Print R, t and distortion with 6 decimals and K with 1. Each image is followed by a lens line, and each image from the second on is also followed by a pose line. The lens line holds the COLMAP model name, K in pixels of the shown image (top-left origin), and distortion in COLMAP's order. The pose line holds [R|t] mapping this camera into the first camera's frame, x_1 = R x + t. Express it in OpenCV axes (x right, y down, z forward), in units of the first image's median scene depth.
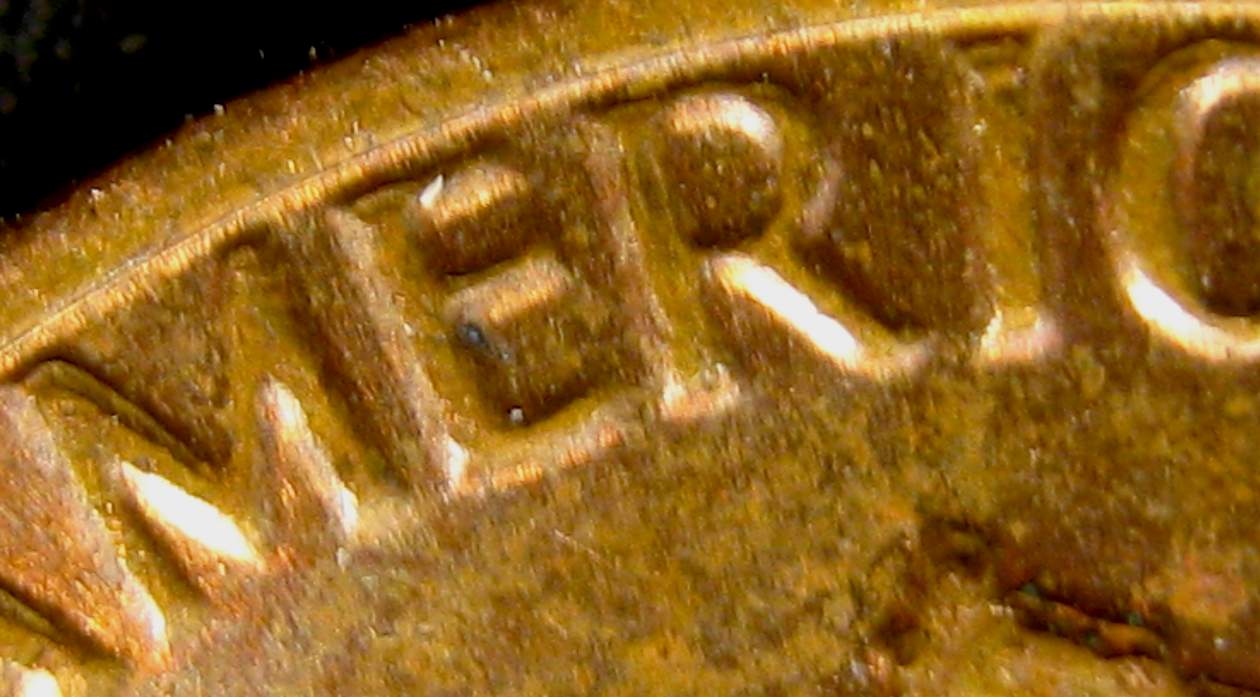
lens RADIAL K [[1497.8, 0, 628.3], [0, 1497.8, 349.6], [0, 0, 1]] dist [-0.023224, 0.000000]
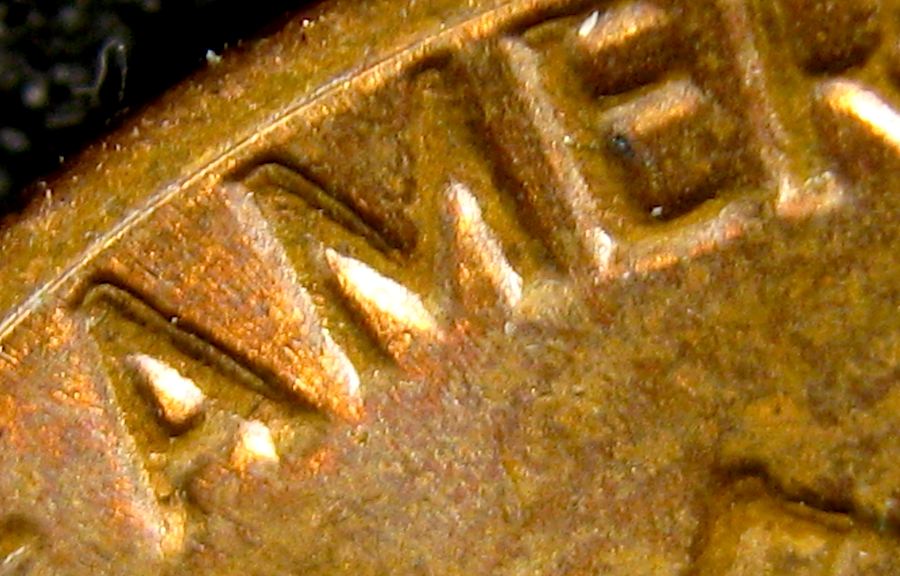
lens RADIAL K [[1032.7, 0, 448.5], [0, 1032.7, 289.1], [0, 0, 1]] dist [0.020163, 0.000000]
pose [[0.965416, 0.026460, -0.259367, -0.021746], [0.003934, 0.993245, 0.115970, 0.009578], [0.260684, -0.112980, 0.958791, 0.177130]]
